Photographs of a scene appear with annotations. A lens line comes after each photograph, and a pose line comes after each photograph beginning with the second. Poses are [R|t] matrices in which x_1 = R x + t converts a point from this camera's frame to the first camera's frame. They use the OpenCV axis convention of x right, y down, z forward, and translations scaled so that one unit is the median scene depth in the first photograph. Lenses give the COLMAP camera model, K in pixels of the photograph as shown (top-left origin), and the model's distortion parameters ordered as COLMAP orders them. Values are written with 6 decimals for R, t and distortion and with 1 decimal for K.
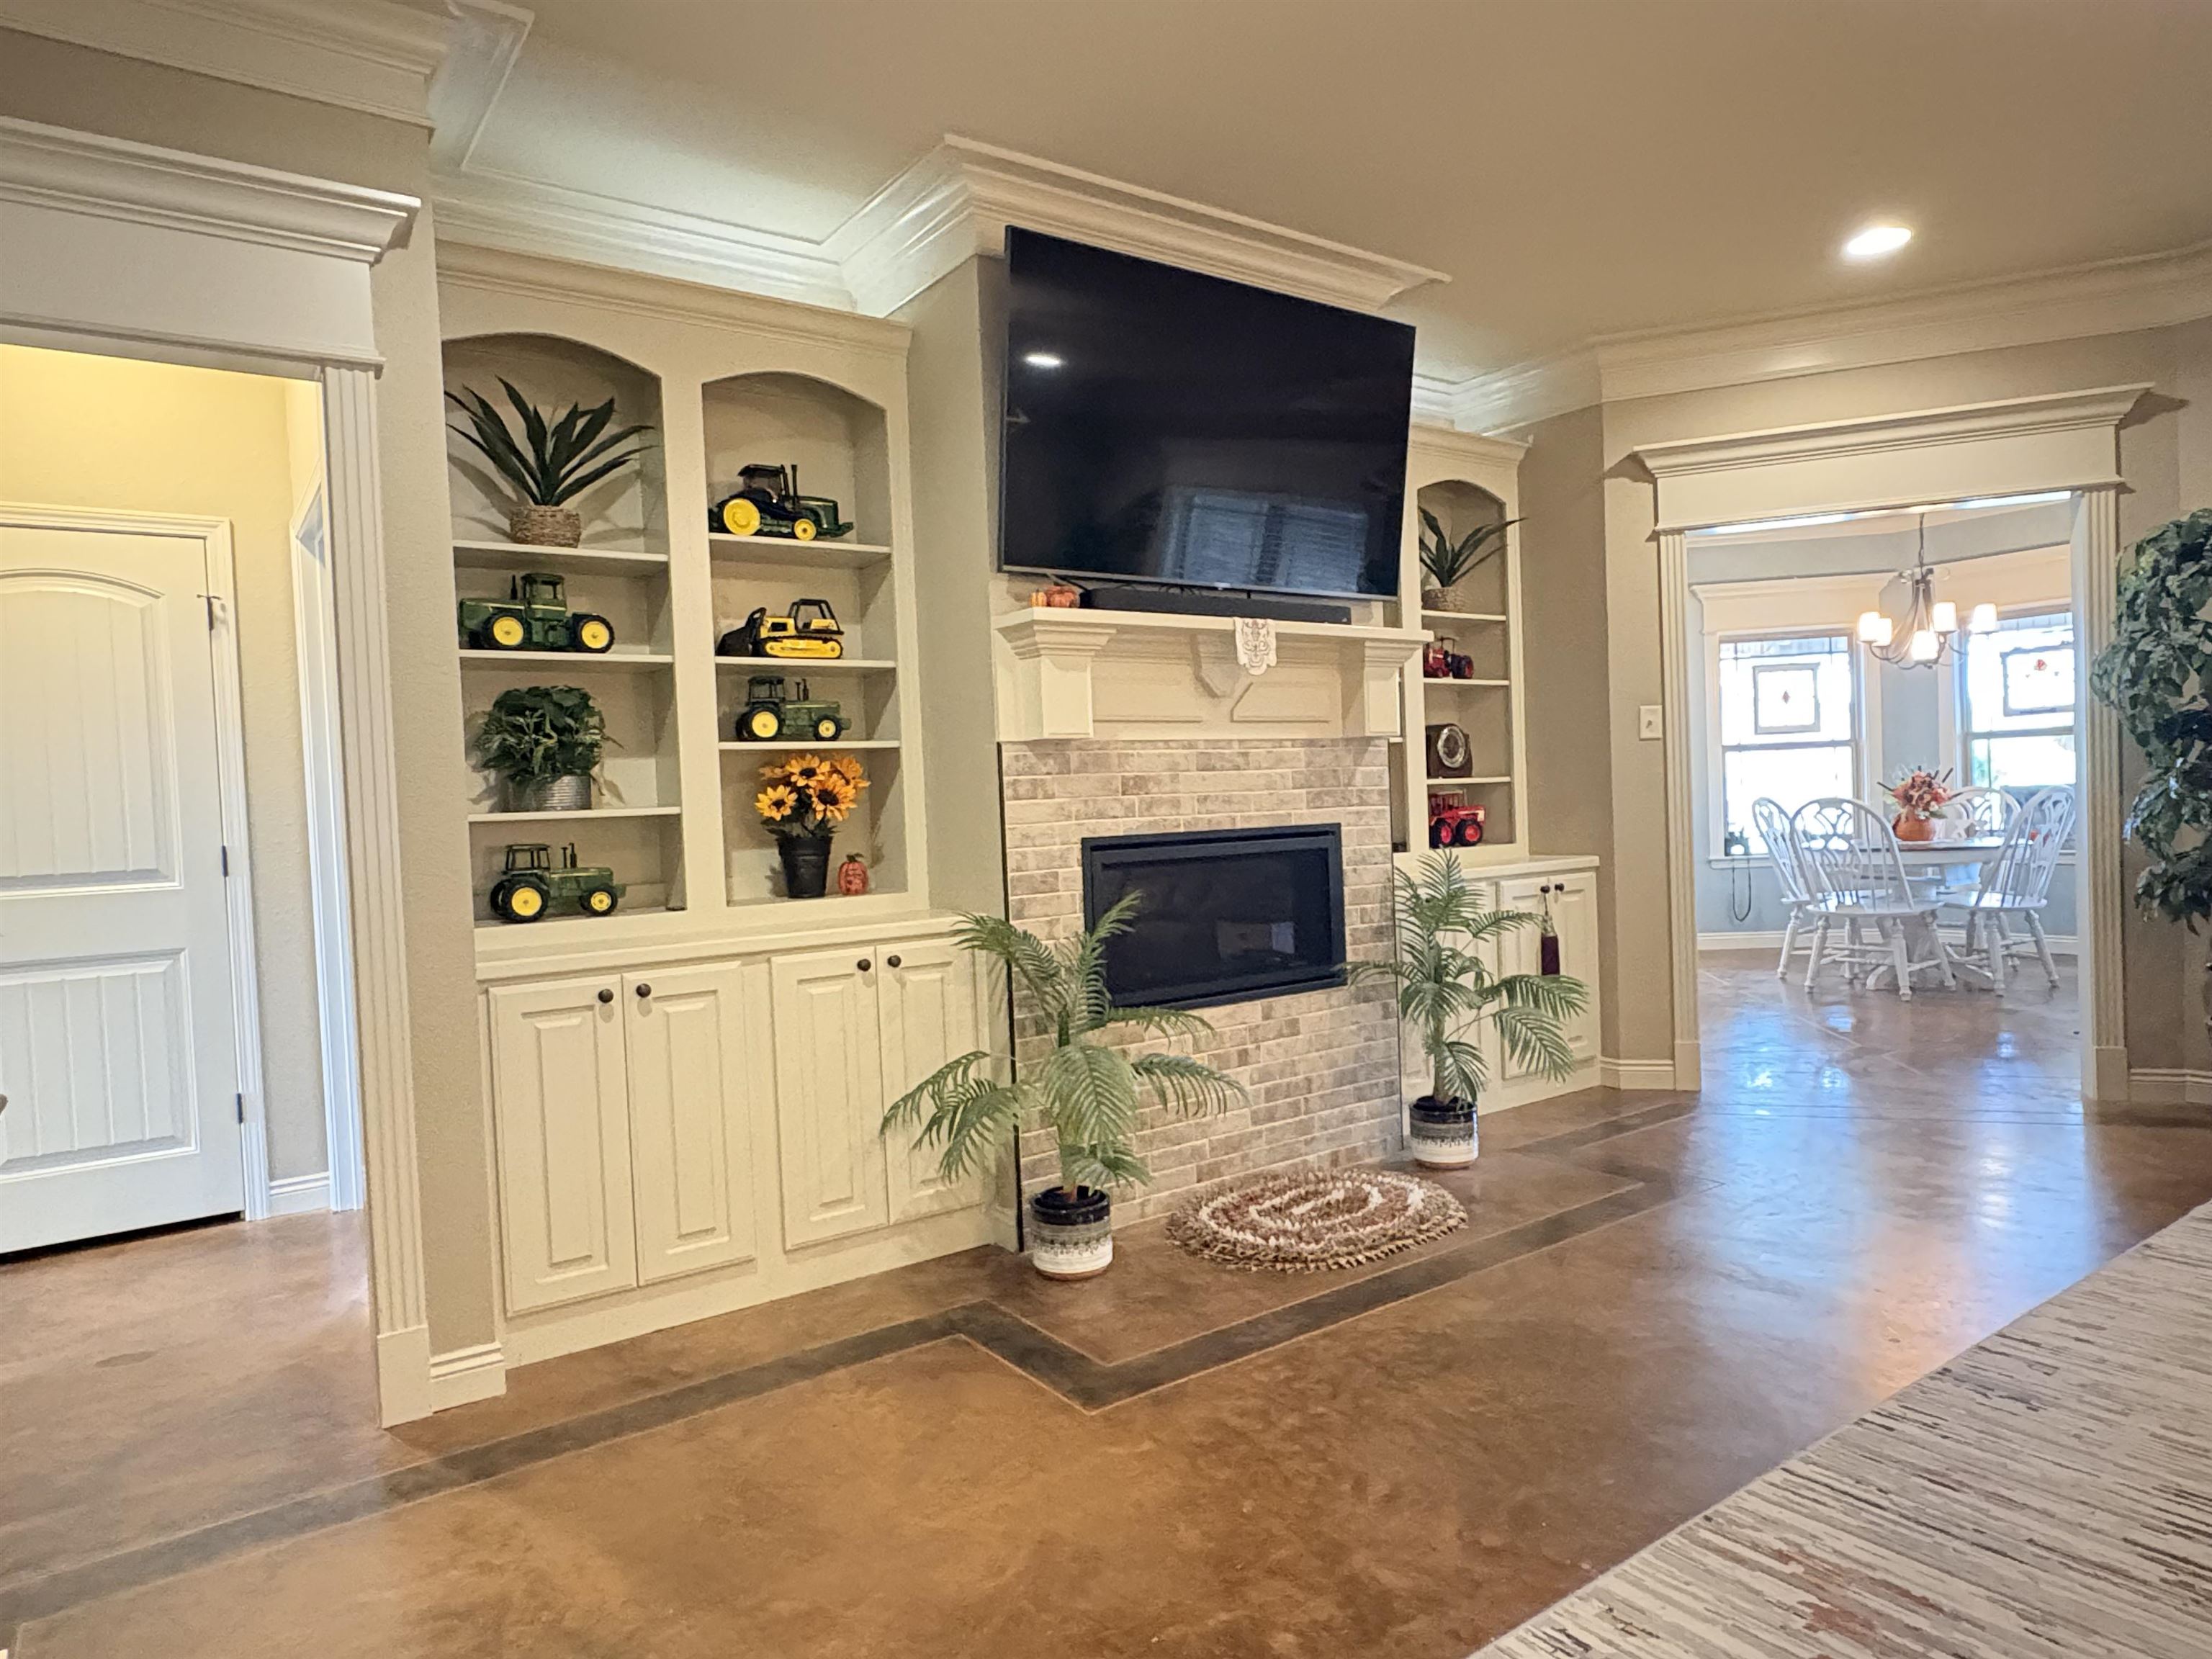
lens RADIAL K [[1323.7, 0, 1102.8], [0, 1323.7, 835.2], [0, 0, 1]] dist [-0.000061, 0.001803]
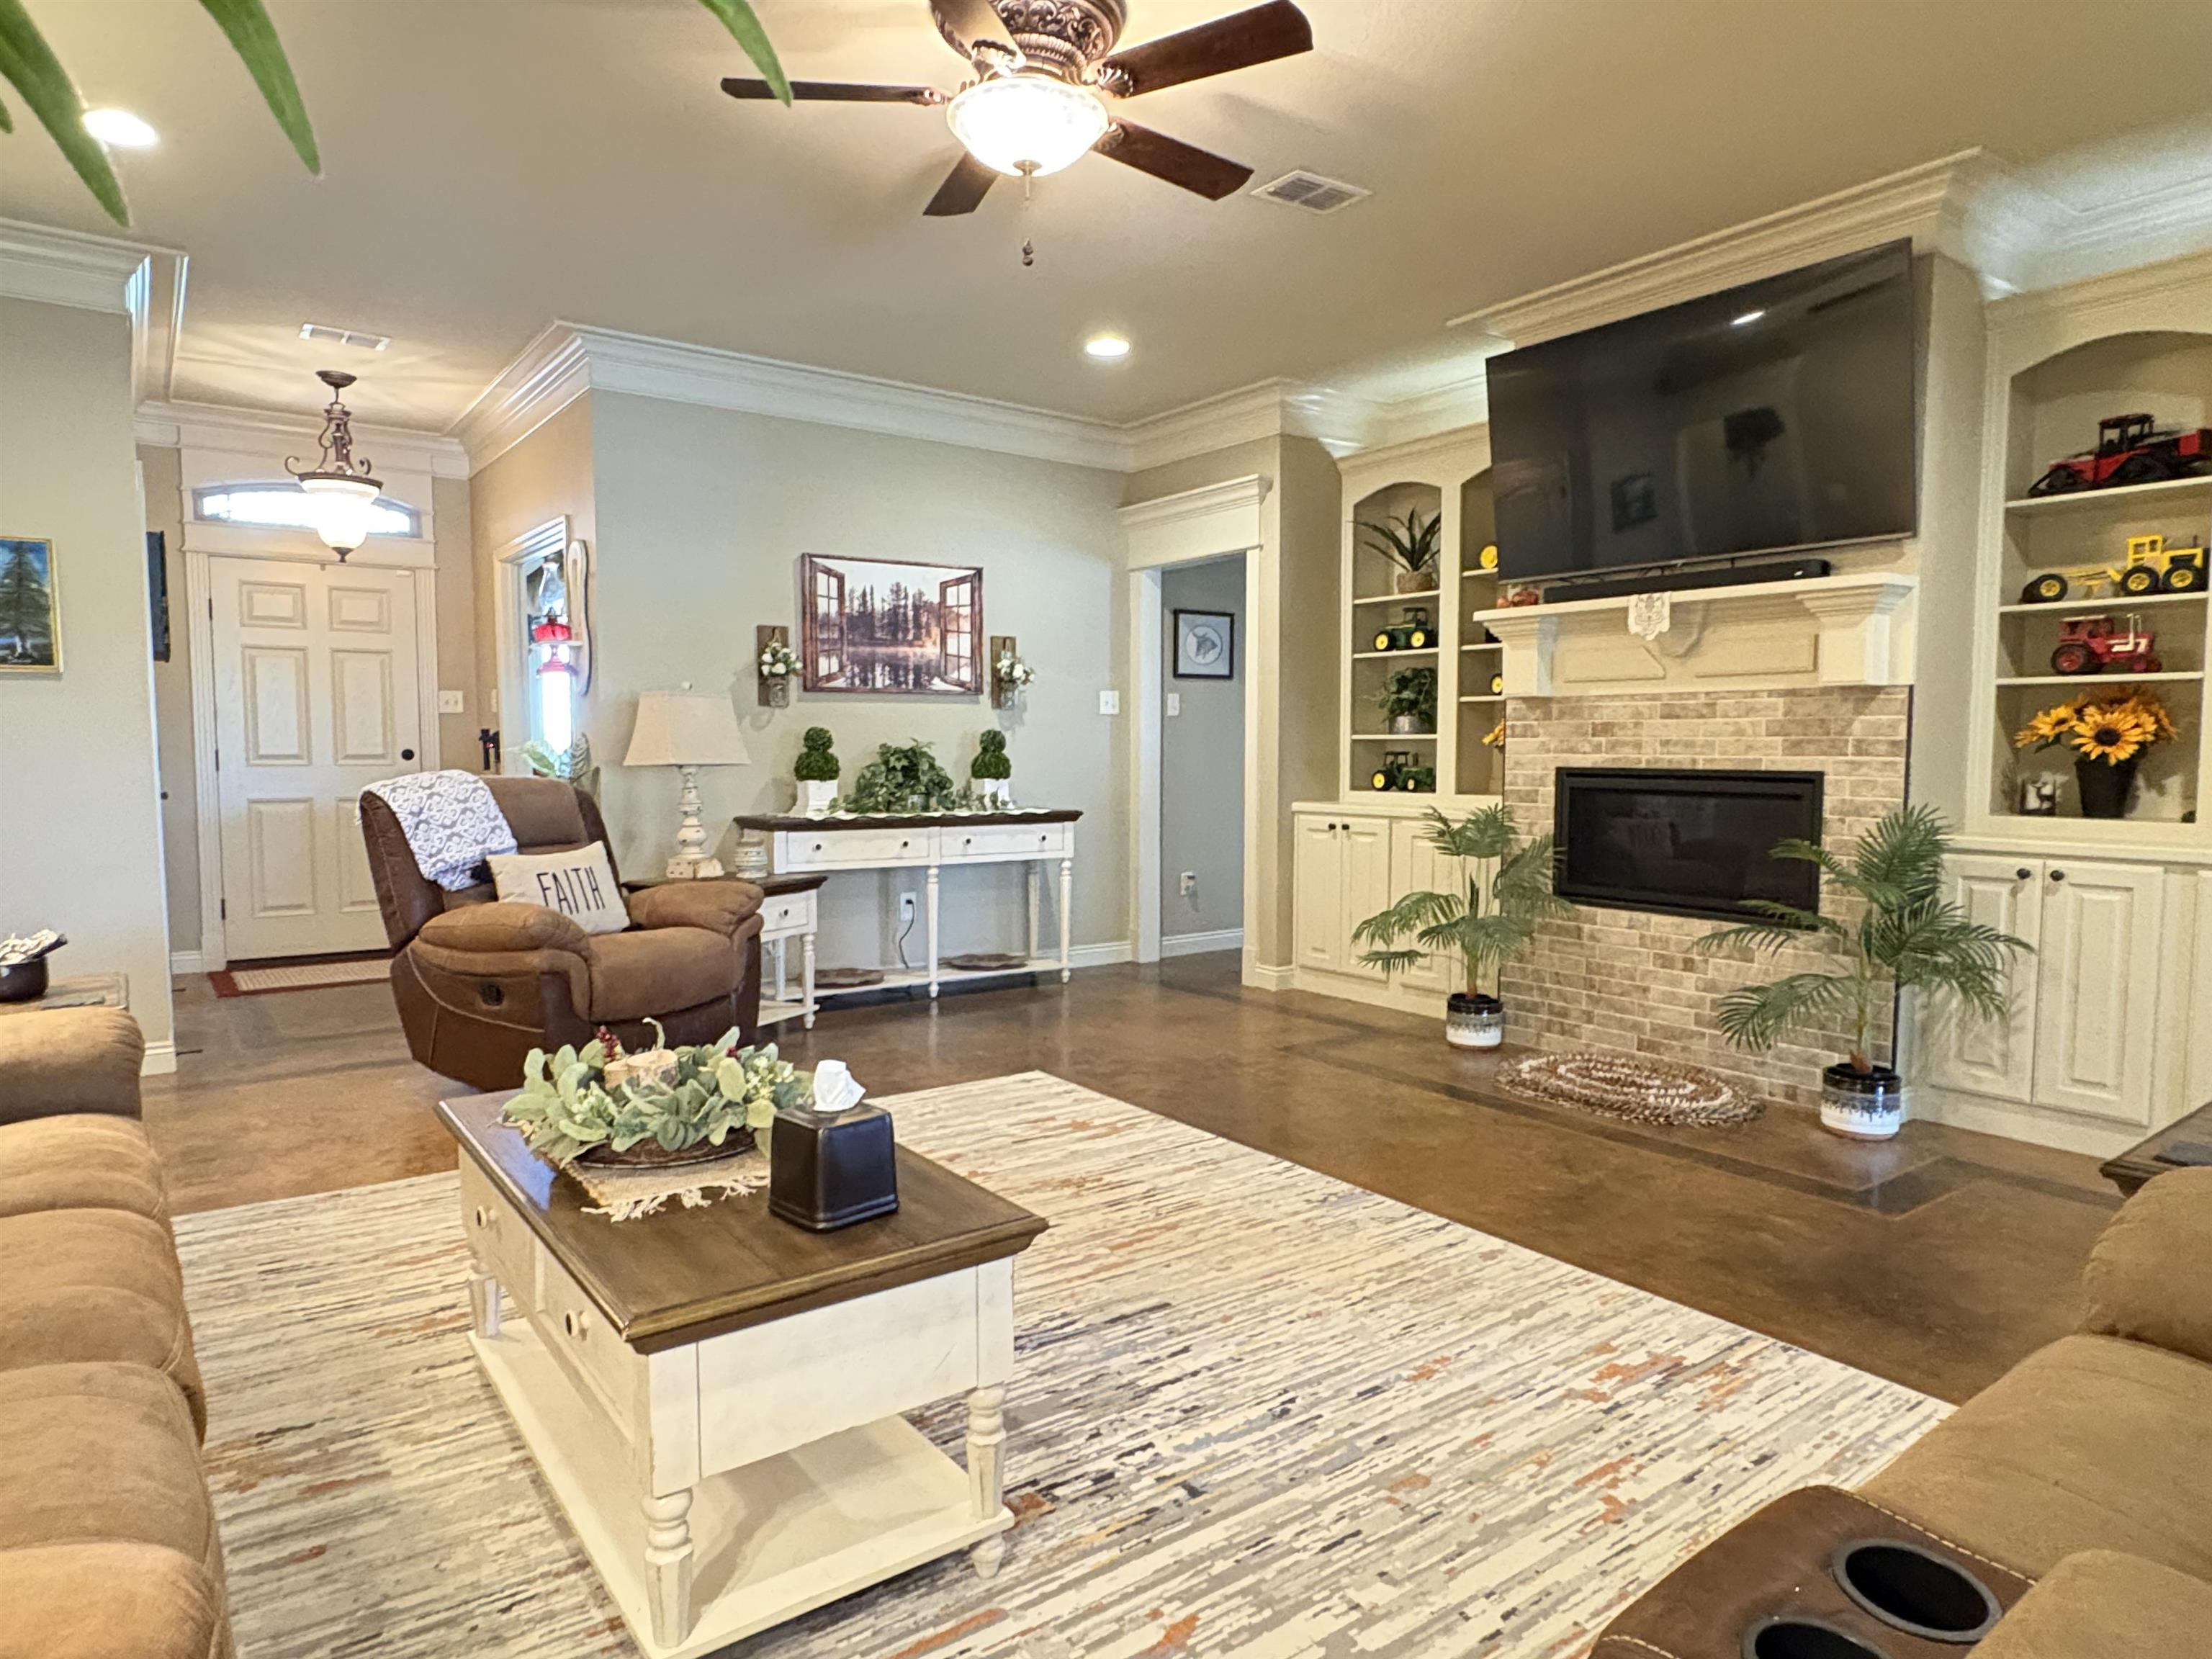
lens RADIAL K [[1323.7, 0, 1102.8], [0, 1323.7, 835.2], [0, 0, 1]] dist [-0.000061, 0.001803]
pose [[0.019368, 0.109877, -0.993756, 1.355470], [-0.026896, 0.993640, 0.109340, -0.065093], [0.999451, 0.024610, 0.022200, 0.491977]]
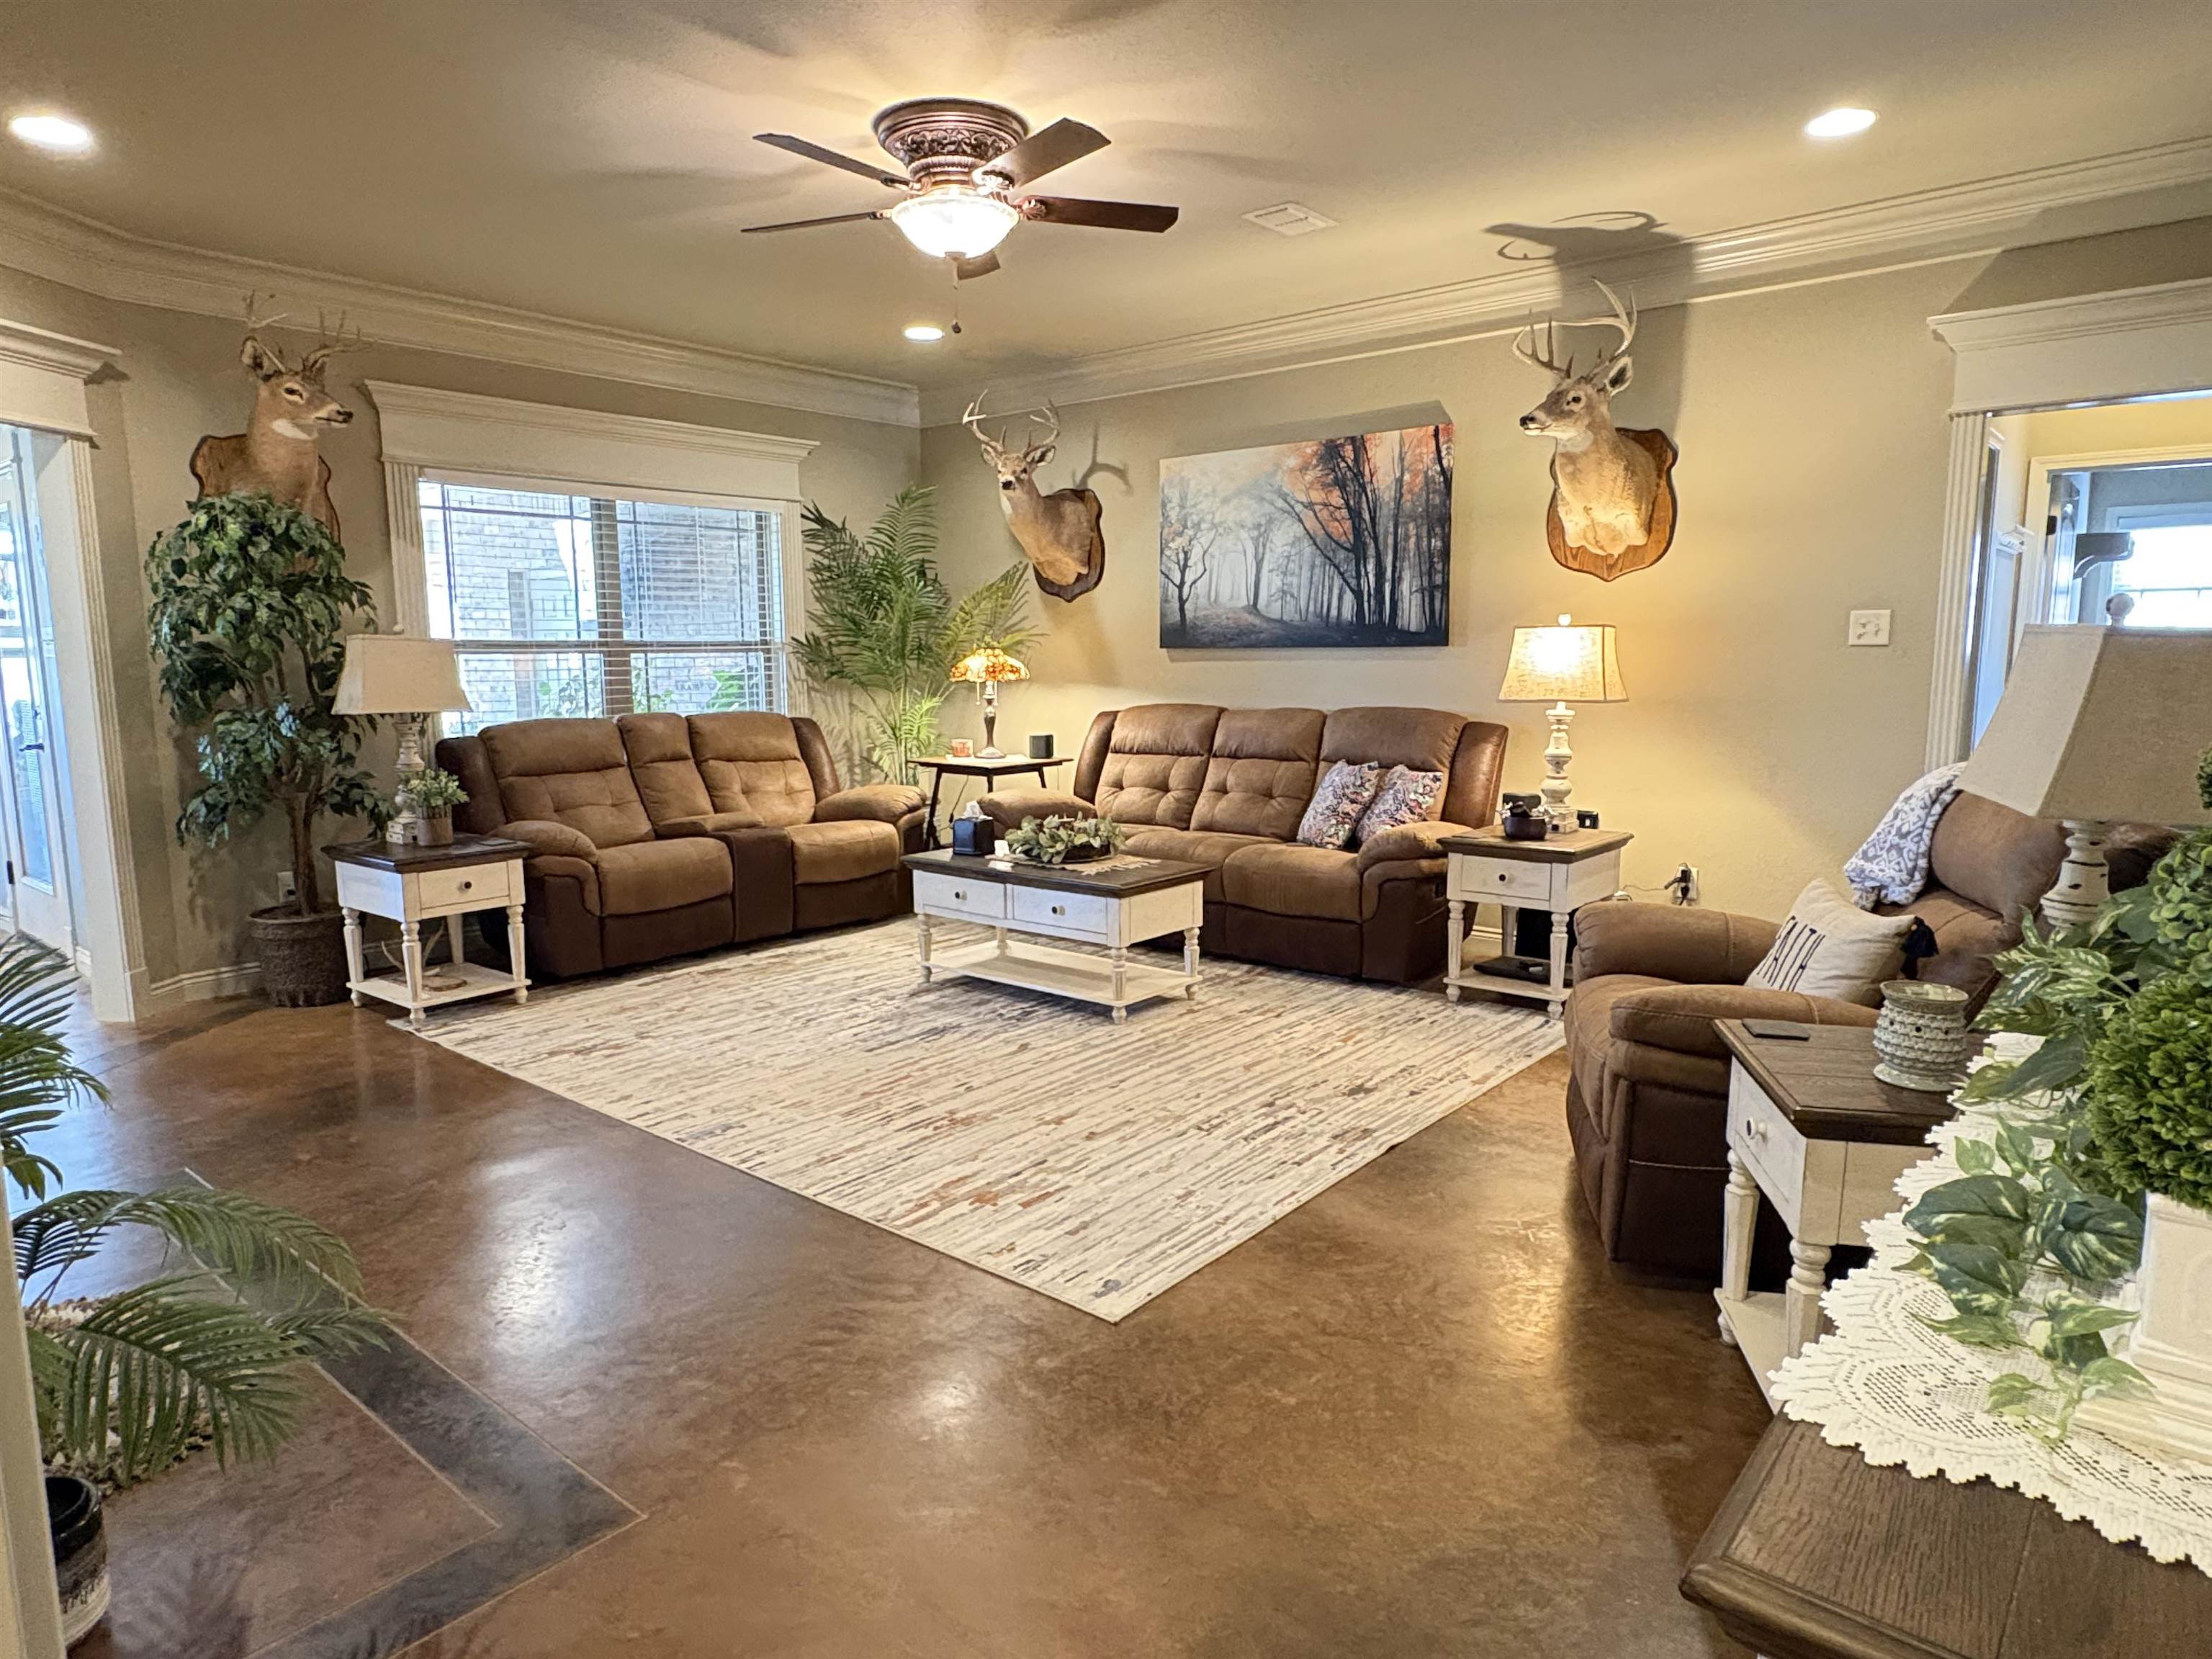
lens RADIAL K [[1323.7, 0, 1102.8], [0, 1323.7, 835.2], [0, 0, 1]] dist [-0.000061, 0.001803]
pose [[-0.253862, -0.094383, 0.962625, -0.580702], [0.042869, 0.993152, 0.108681, -0.040237], [-0.966290, 0.068857, -0.248077, 0.631224]]
